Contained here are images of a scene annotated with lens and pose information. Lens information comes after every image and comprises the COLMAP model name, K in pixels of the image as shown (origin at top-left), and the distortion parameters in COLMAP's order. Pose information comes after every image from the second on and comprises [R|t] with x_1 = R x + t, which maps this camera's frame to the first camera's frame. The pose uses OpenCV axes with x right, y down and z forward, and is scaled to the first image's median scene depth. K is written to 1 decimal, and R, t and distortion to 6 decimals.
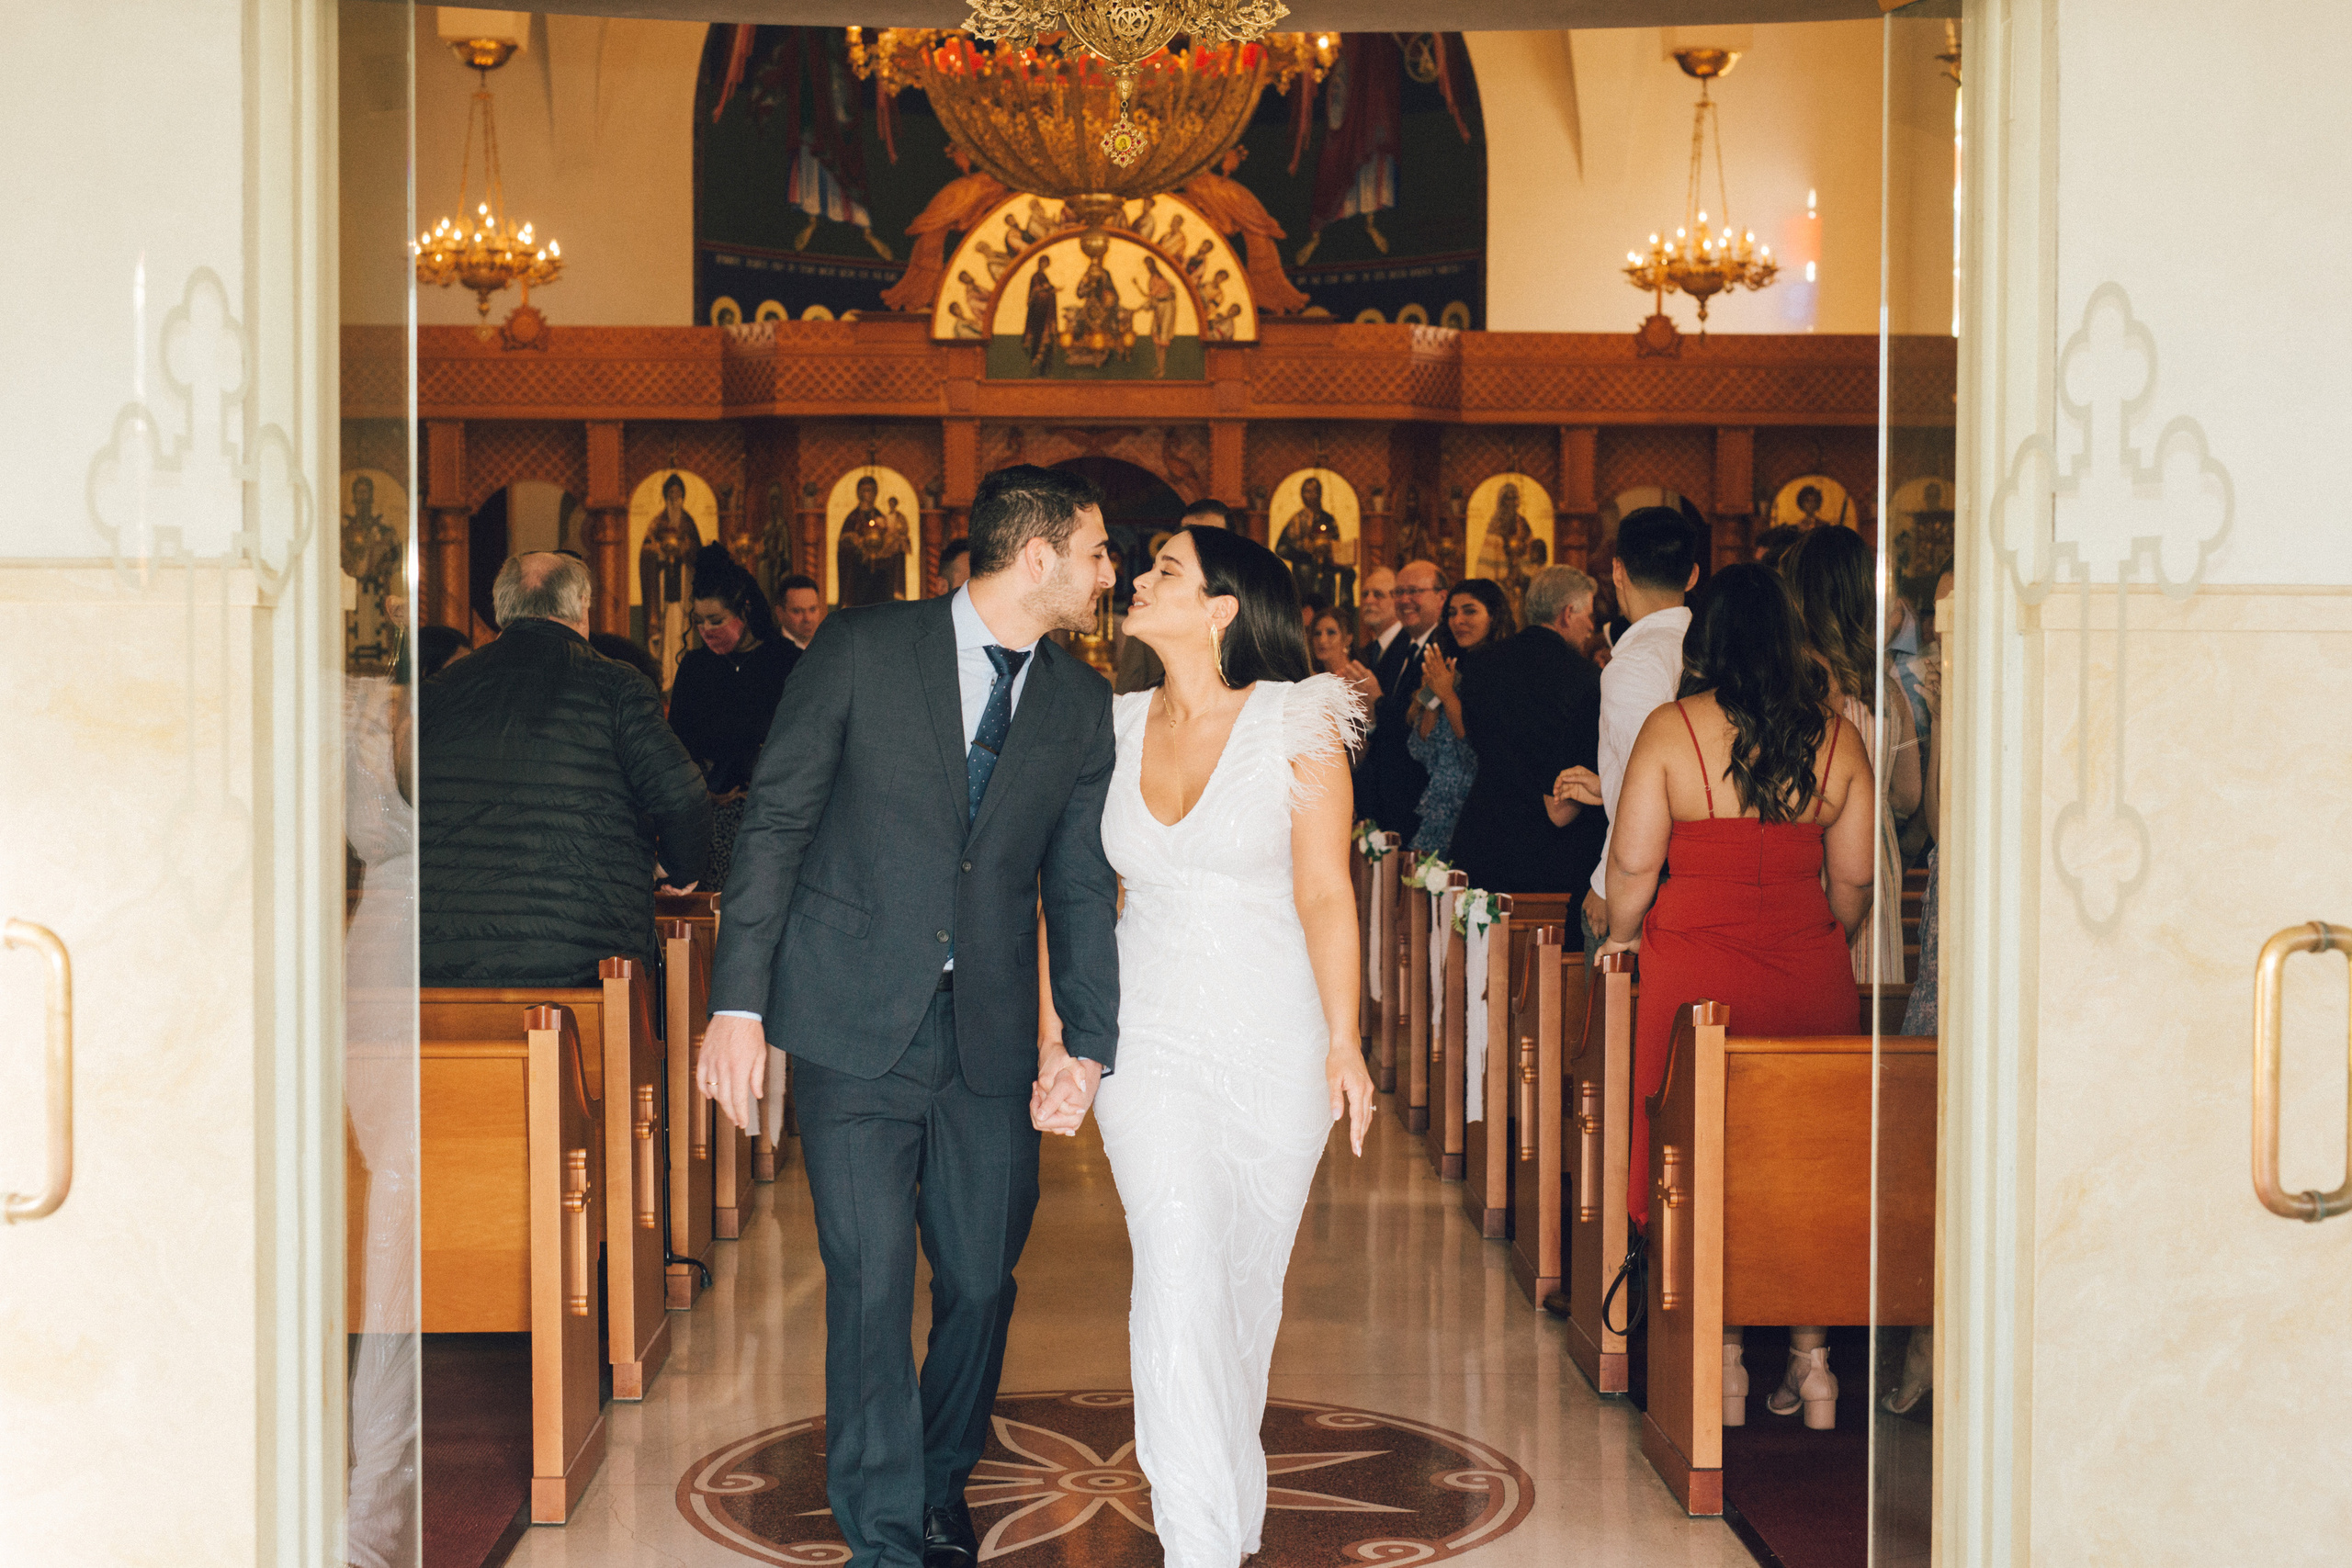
lens RADIAL K [[3353.5, 0, 1176.0], [0, 3353.5, 784.0], [0, 0, 1]] dist [0.002446, 0.006801]
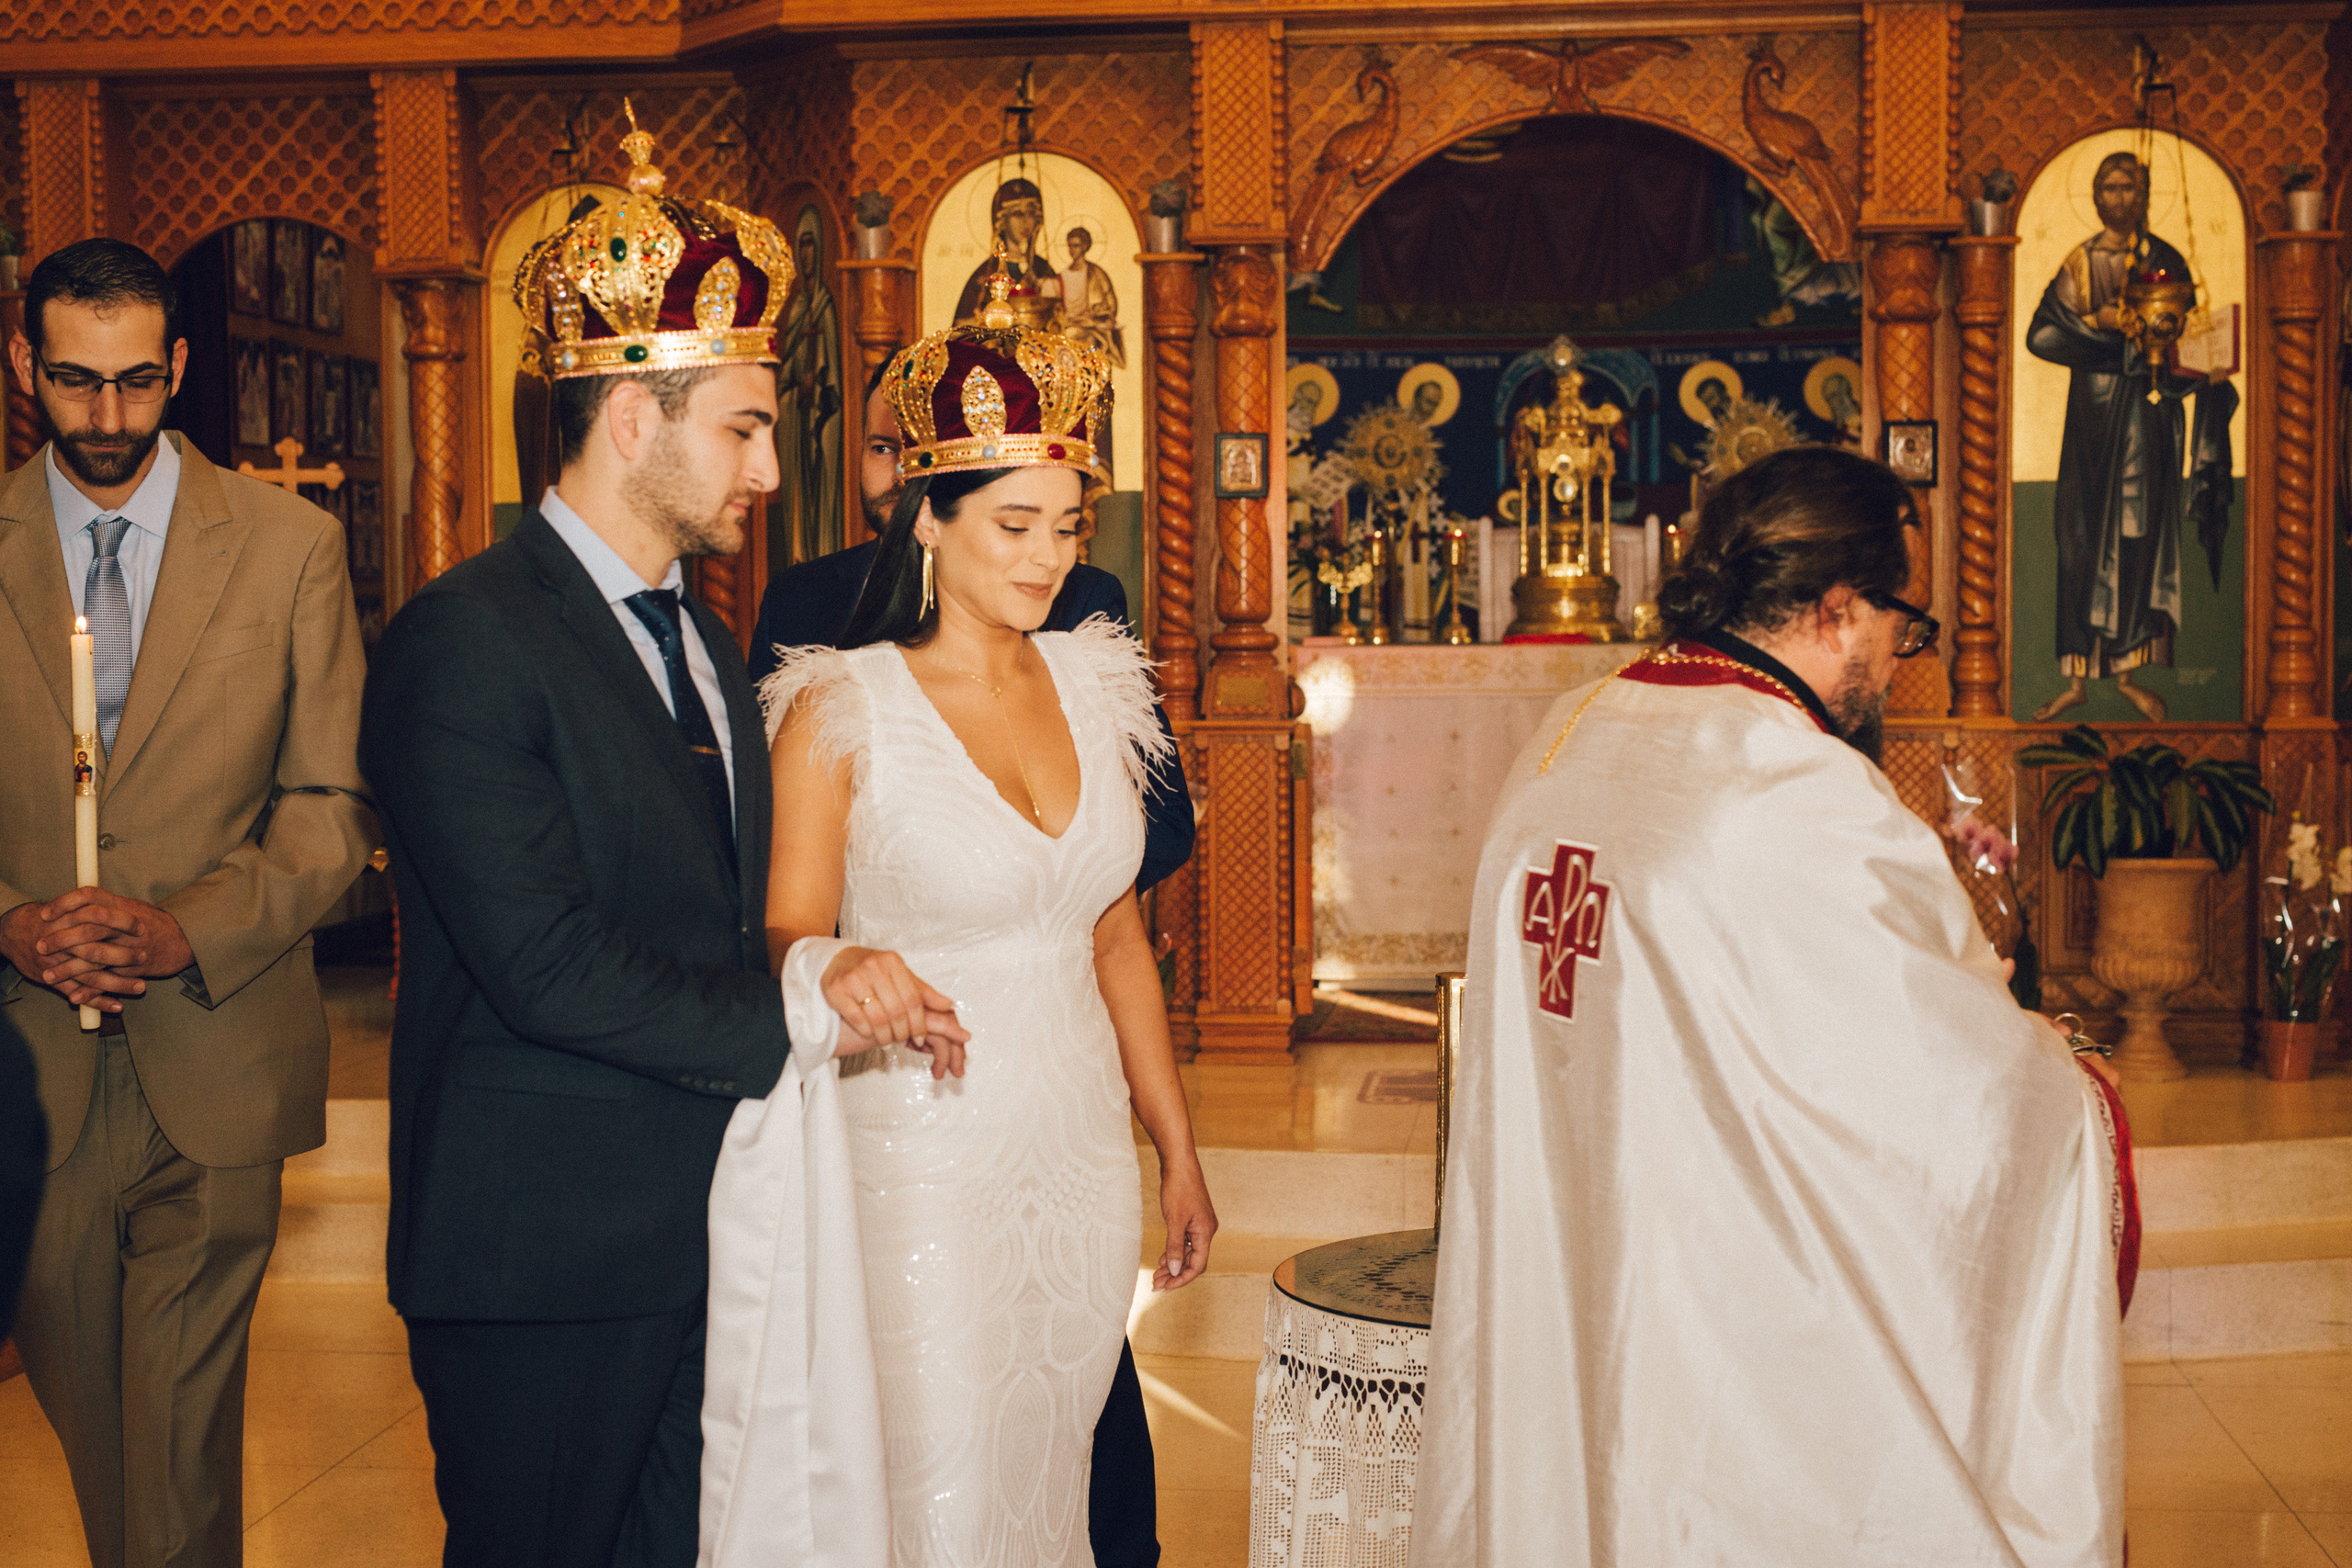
lens RADIAL K [[3353.5, 0, 1176.0], [0, 3353.5, 784.0], [0, 0, 1]] dist [0.002446, 0.006801]
pose [[0.990060, -0.003435, -0.140605, -0.015964], [0.005228, 0.999910, 0.012382, -0.024022], [0.140550, -0.012994, 0.989988, 0.637880]]
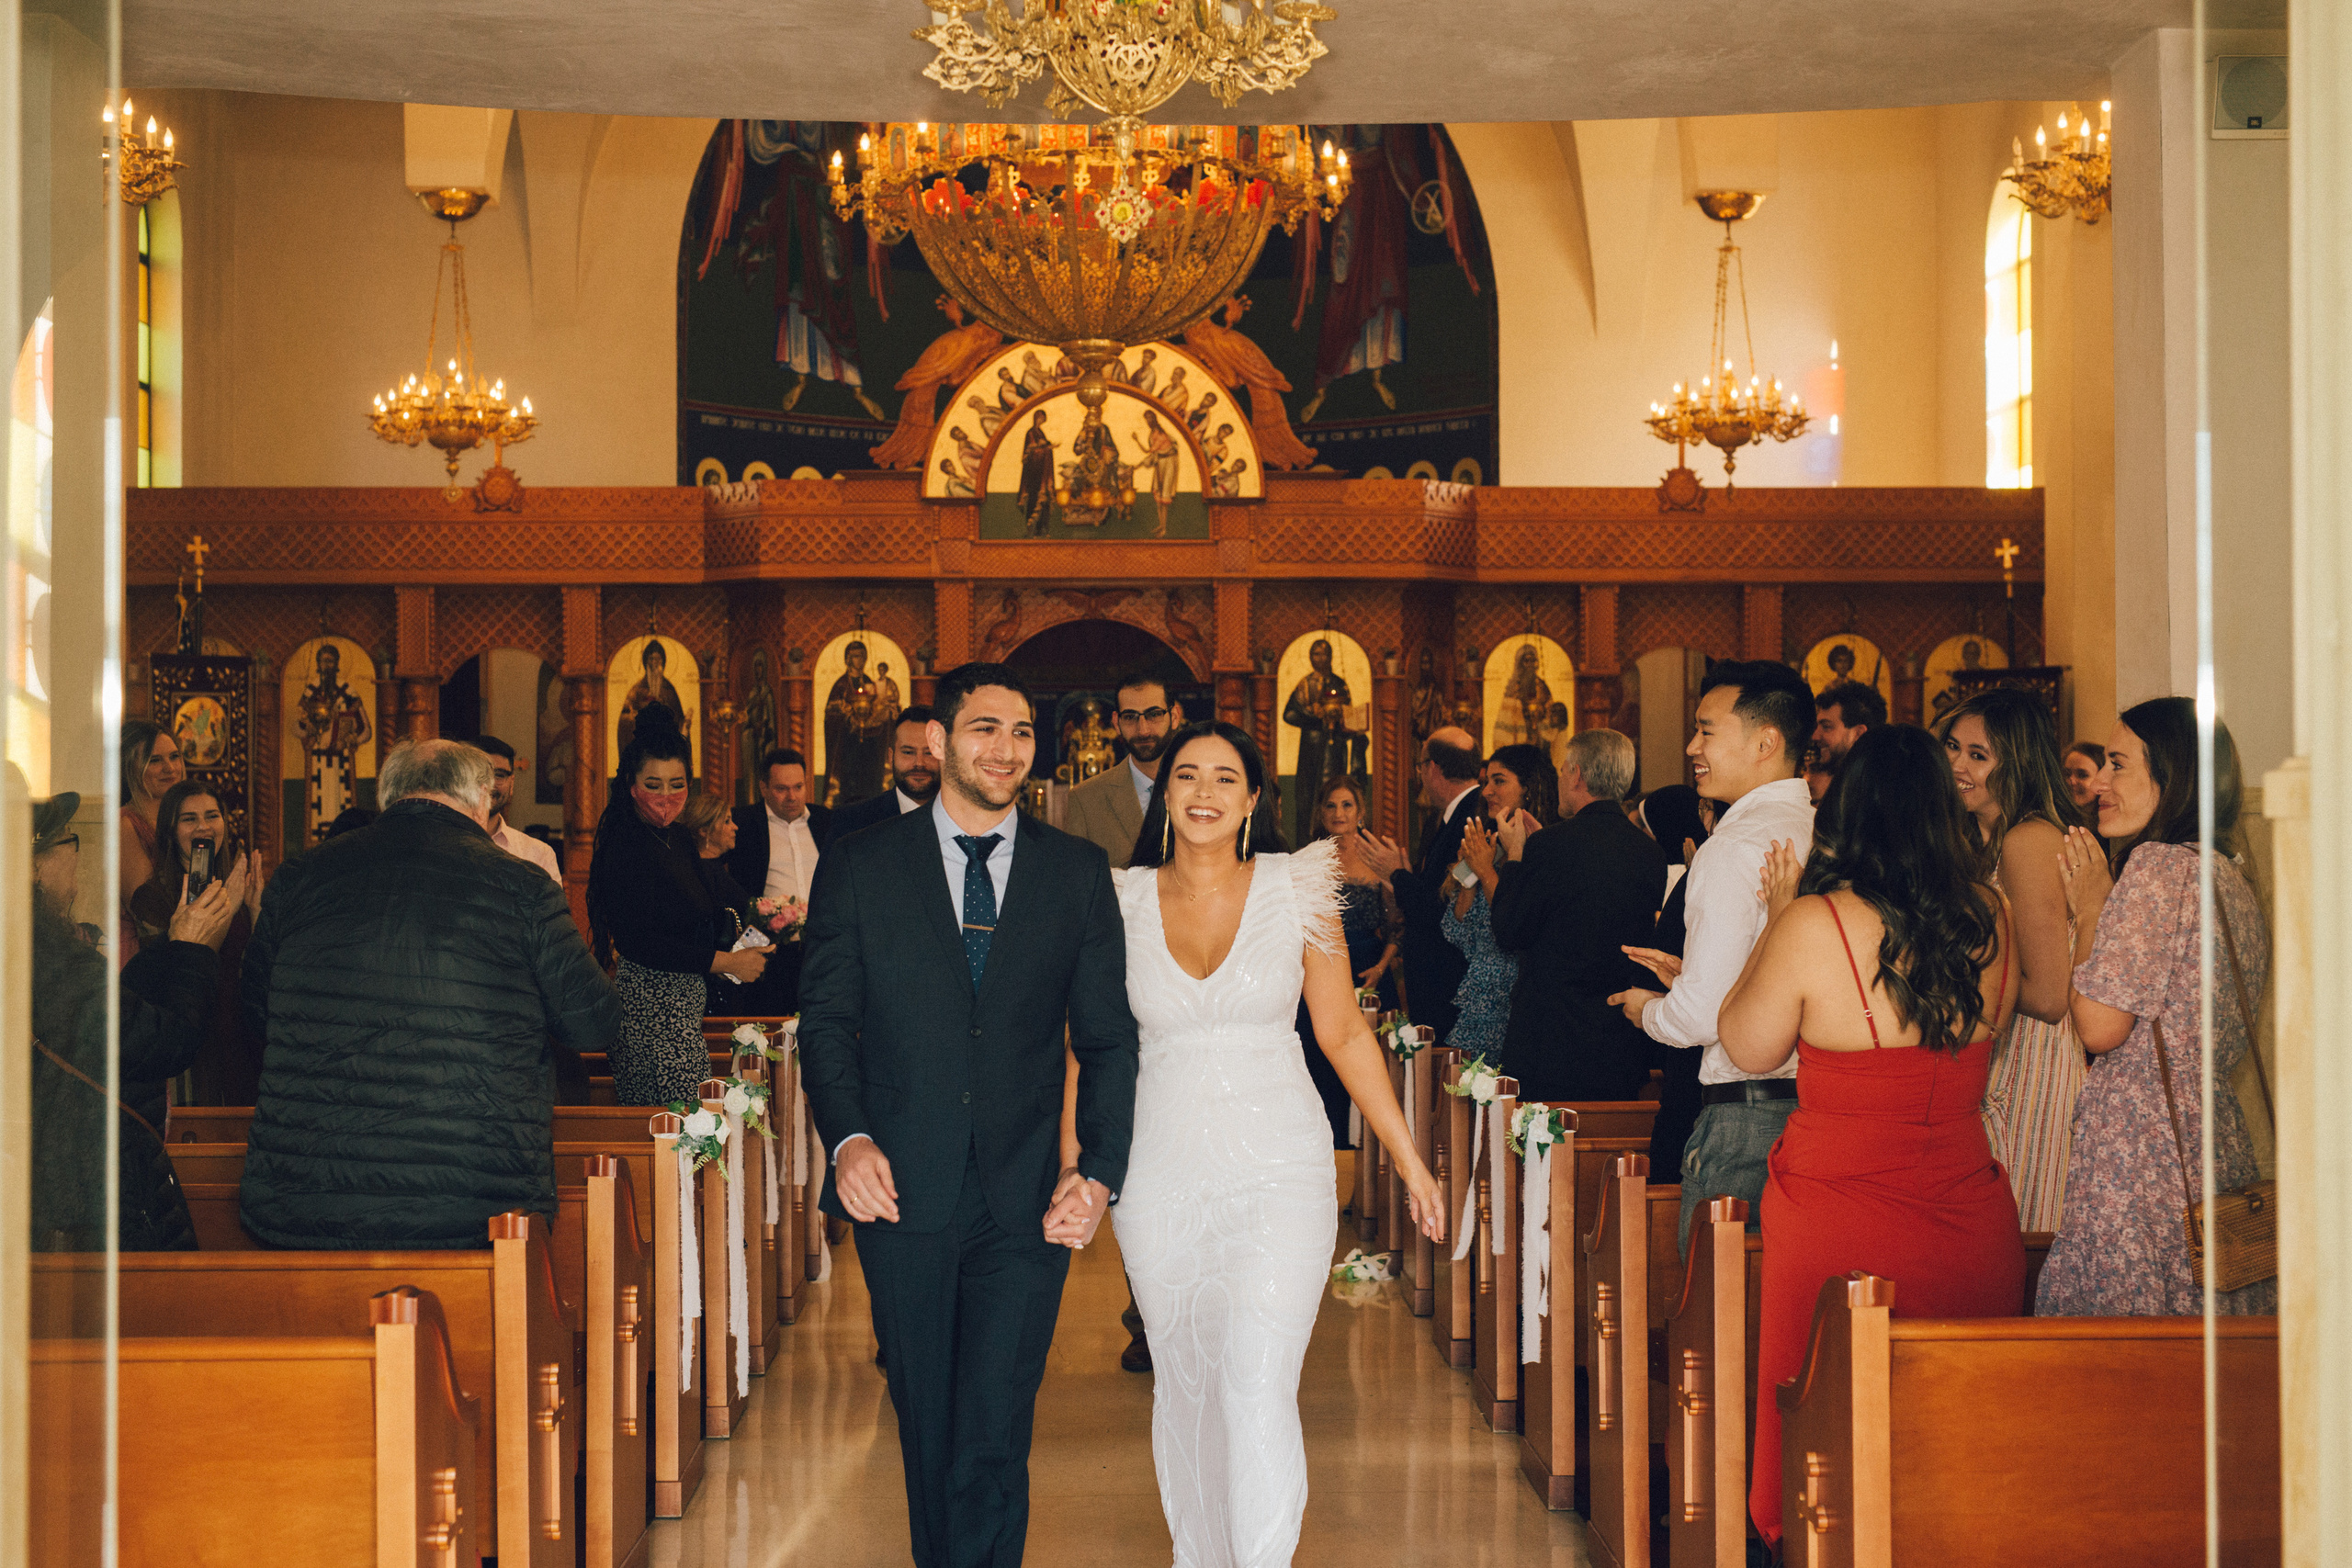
lens RADIAL K [[3353.5, 0, 1176.0], [0, 3353.5, 784.0], [0, 0, 1]] dist [0.002446, 0.006801]
pose [[0.999979, -0.006424, -0.000266, -0.000941], [0.006403, 0.998740, -0.049776, -0.003272], [0.000586, 0.049773, 0.998760, 0.051489]]
